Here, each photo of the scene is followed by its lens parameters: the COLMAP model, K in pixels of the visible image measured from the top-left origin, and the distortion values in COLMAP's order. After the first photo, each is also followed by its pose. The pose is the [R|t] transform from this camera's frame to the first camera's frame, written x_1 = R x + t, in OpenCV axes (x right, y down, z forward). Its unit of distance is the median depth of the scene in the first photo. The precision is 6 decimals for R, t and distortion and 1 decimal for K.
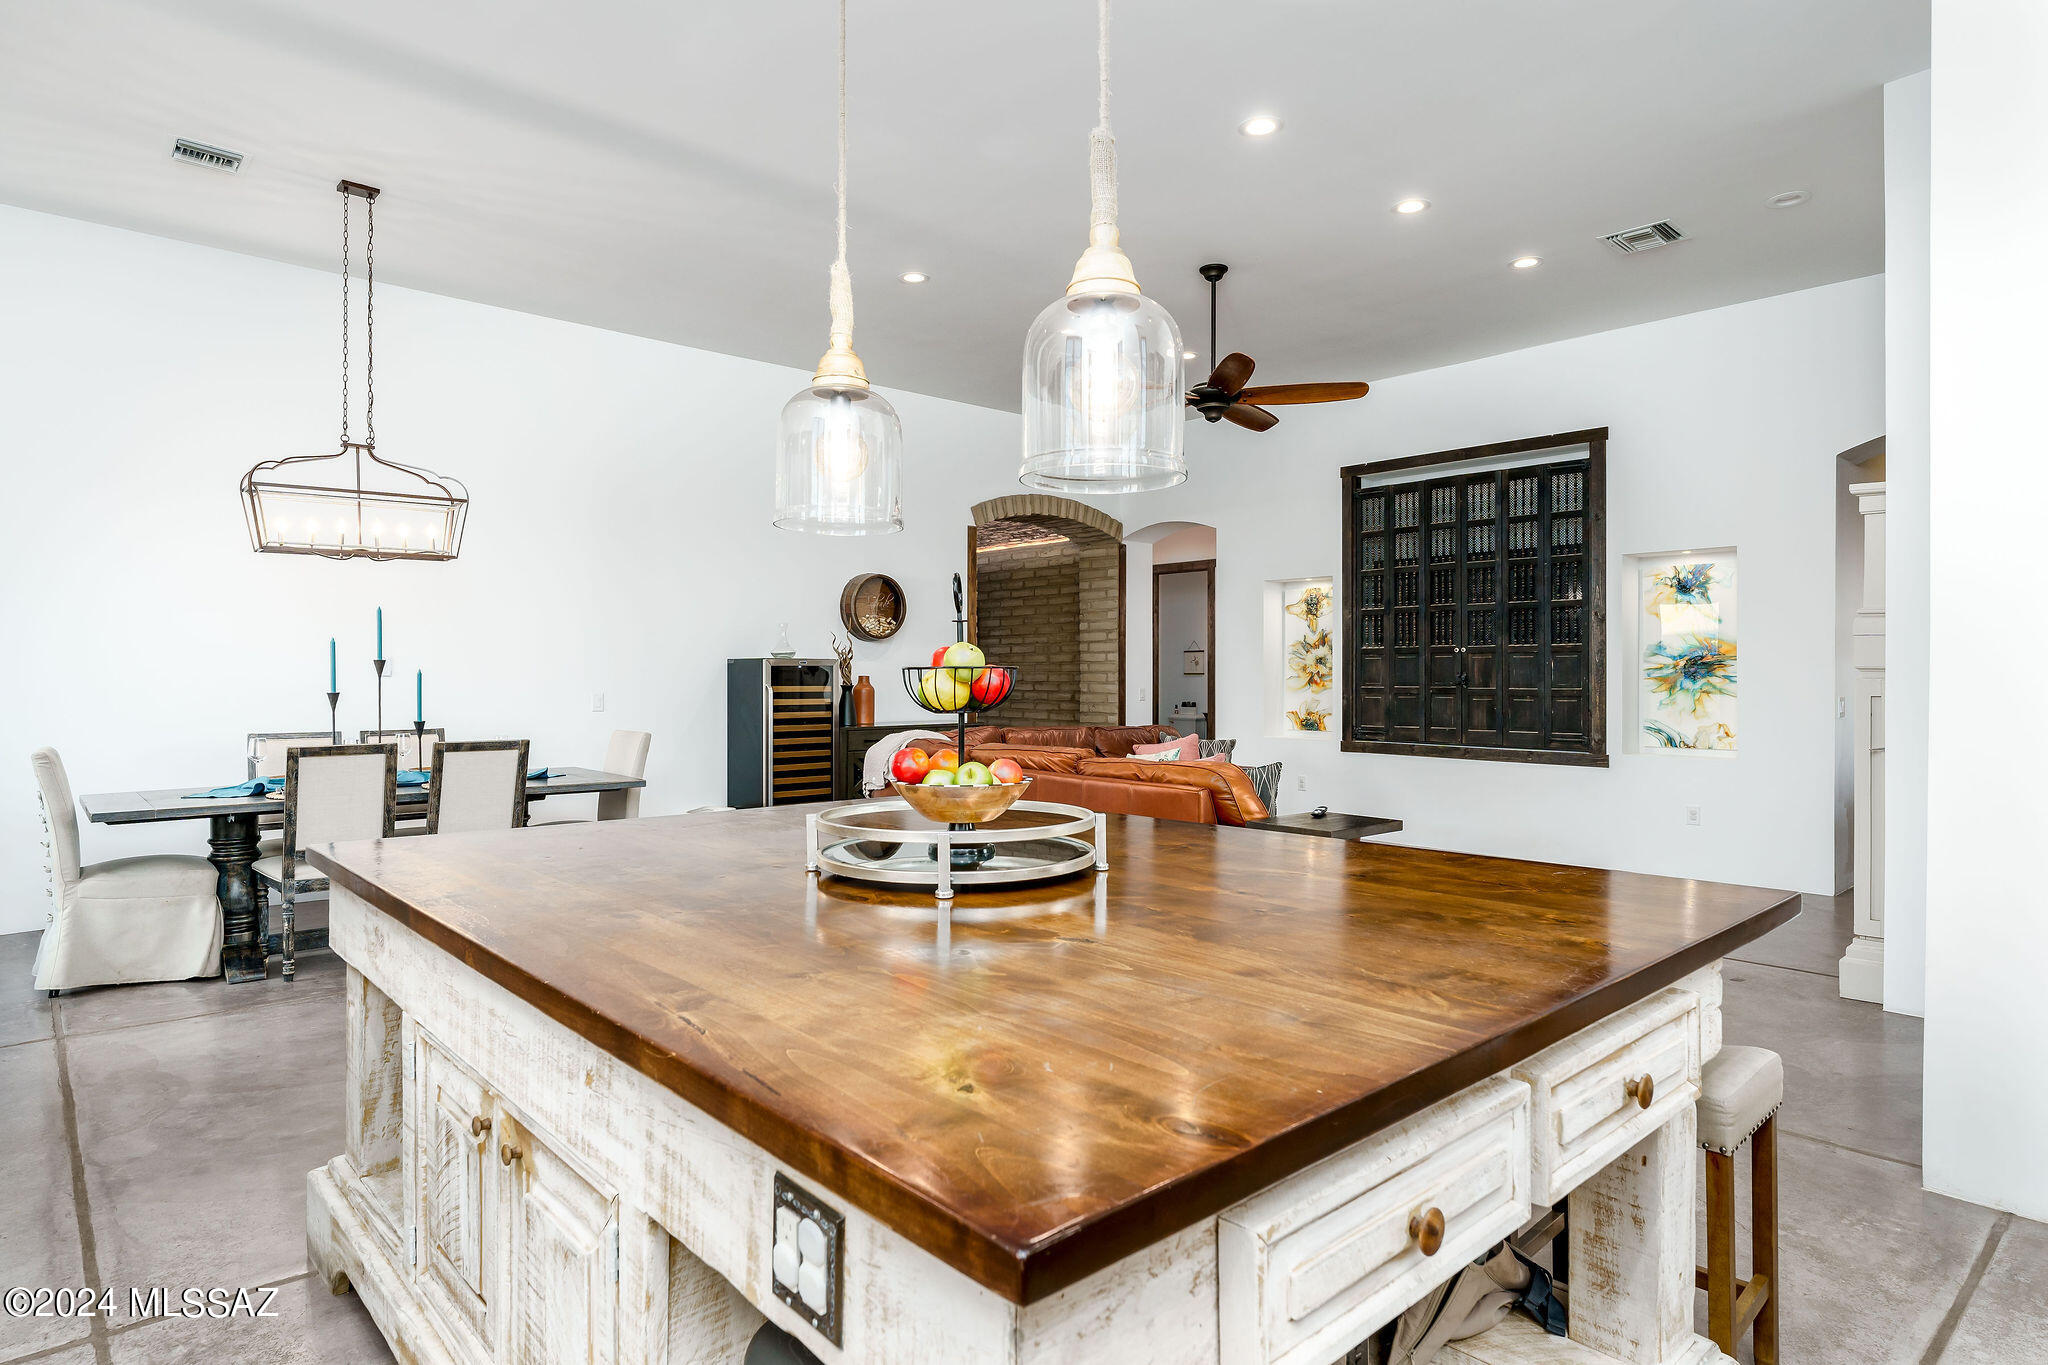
lens RADIAL K [[1130.0, 0, 1023.9], [0, 1130.0, 679.5], [0, 0, 1]] dist [-0.000126, -0.000002]
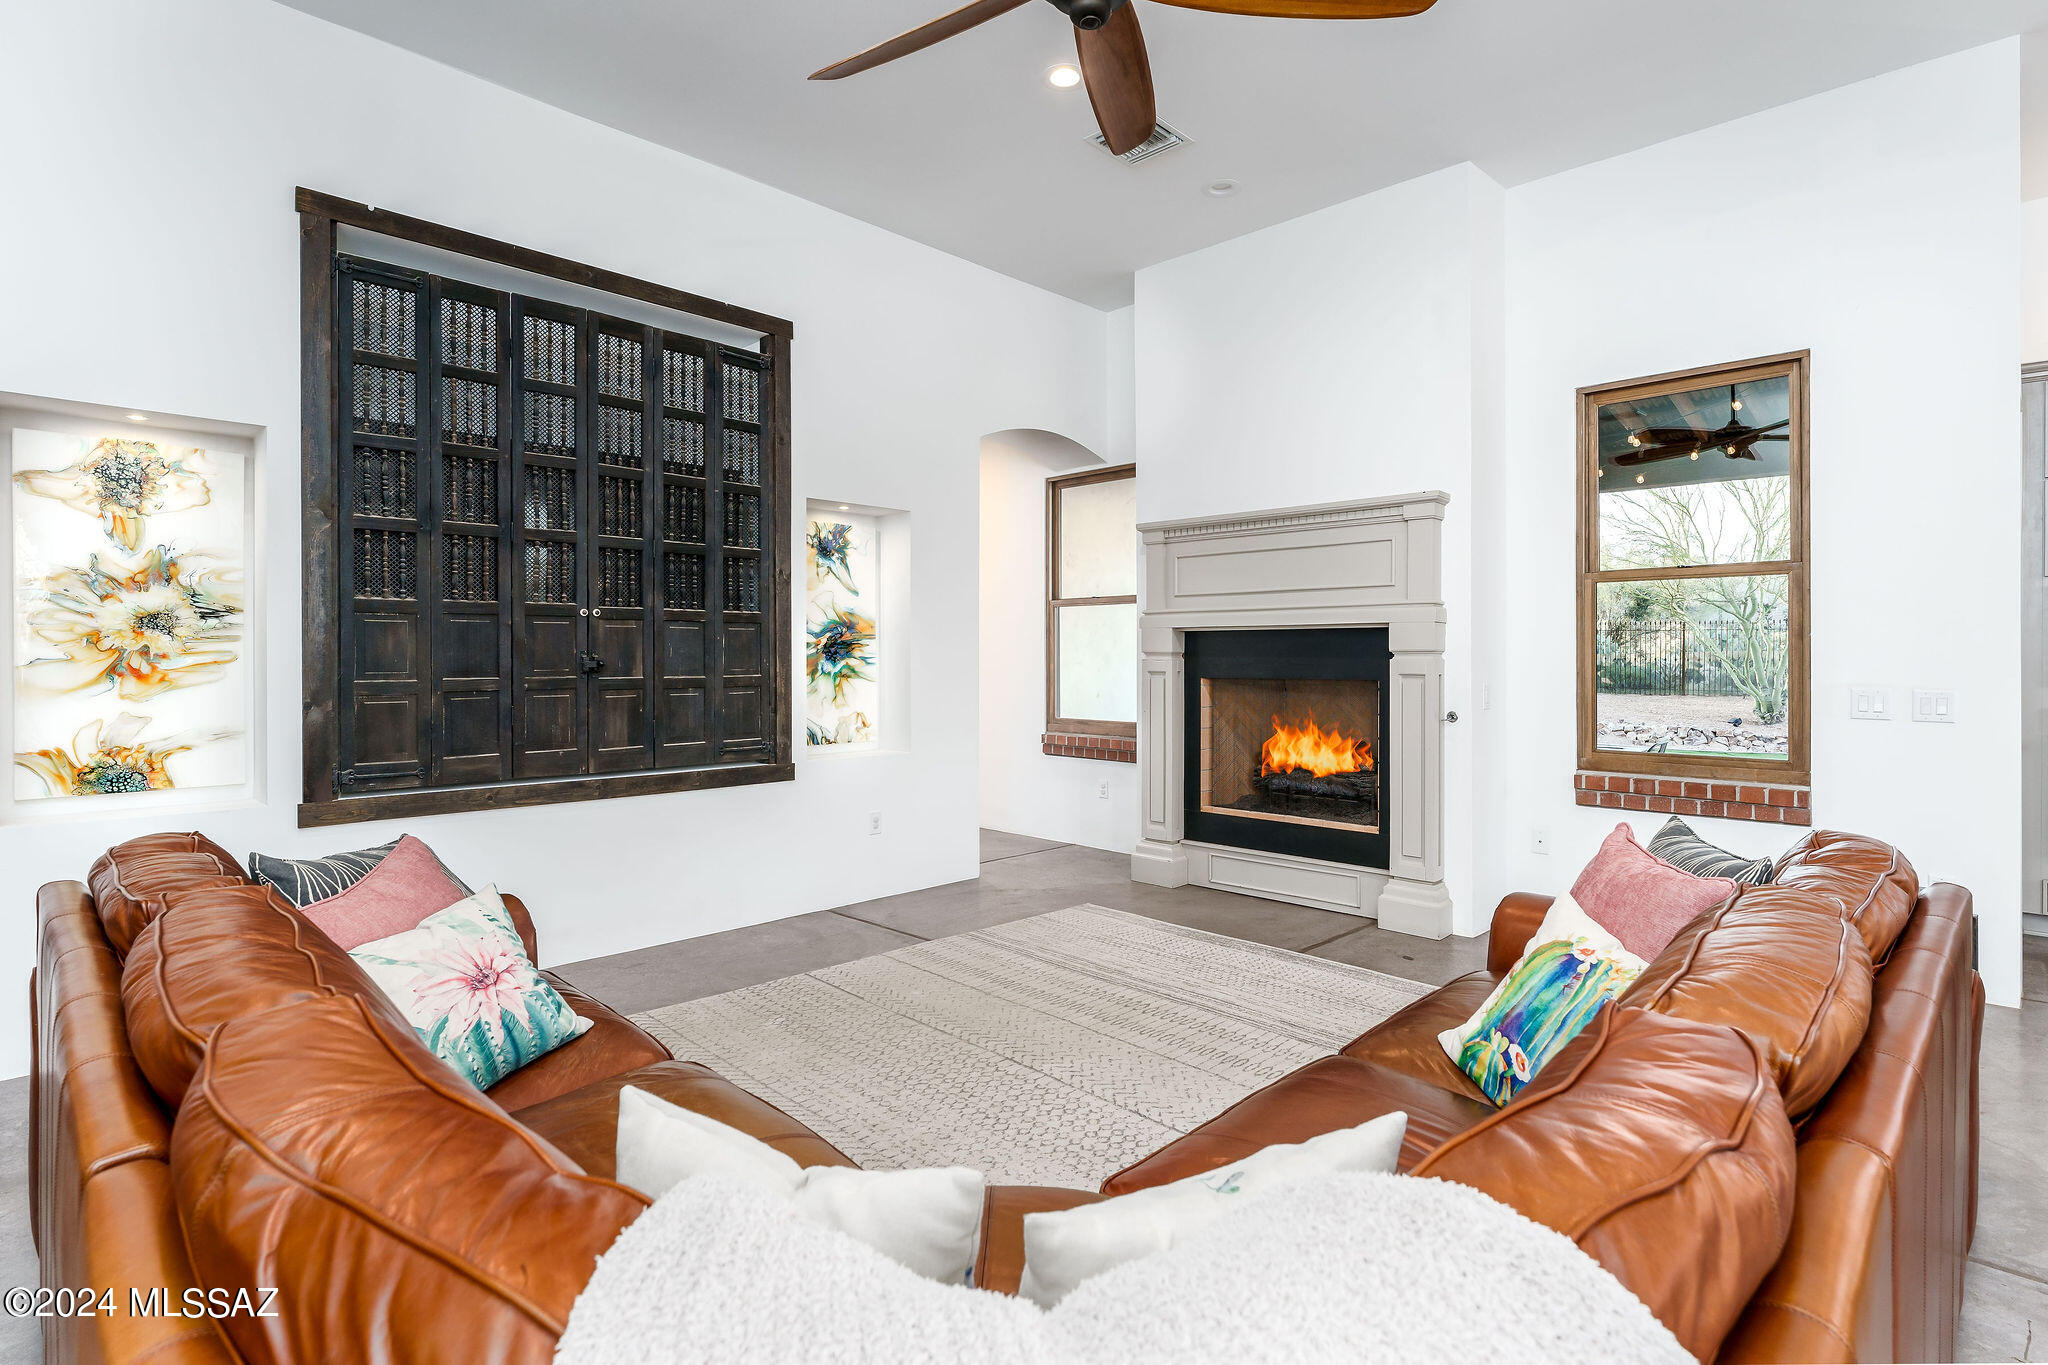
lens RADIAL K [[1009.8, 0, 1023.9], [0, 1009.8, 667.2], [0, 0, 1]] dist [0.002081, -0.000058]
pose [[-0.053946, -0.014523, 0.998438, -0.146665], [-0.000631, 0.999895, 0.014510, -0.006038], [-0.998544, 0.000152, -0.053950, 0.827322]]
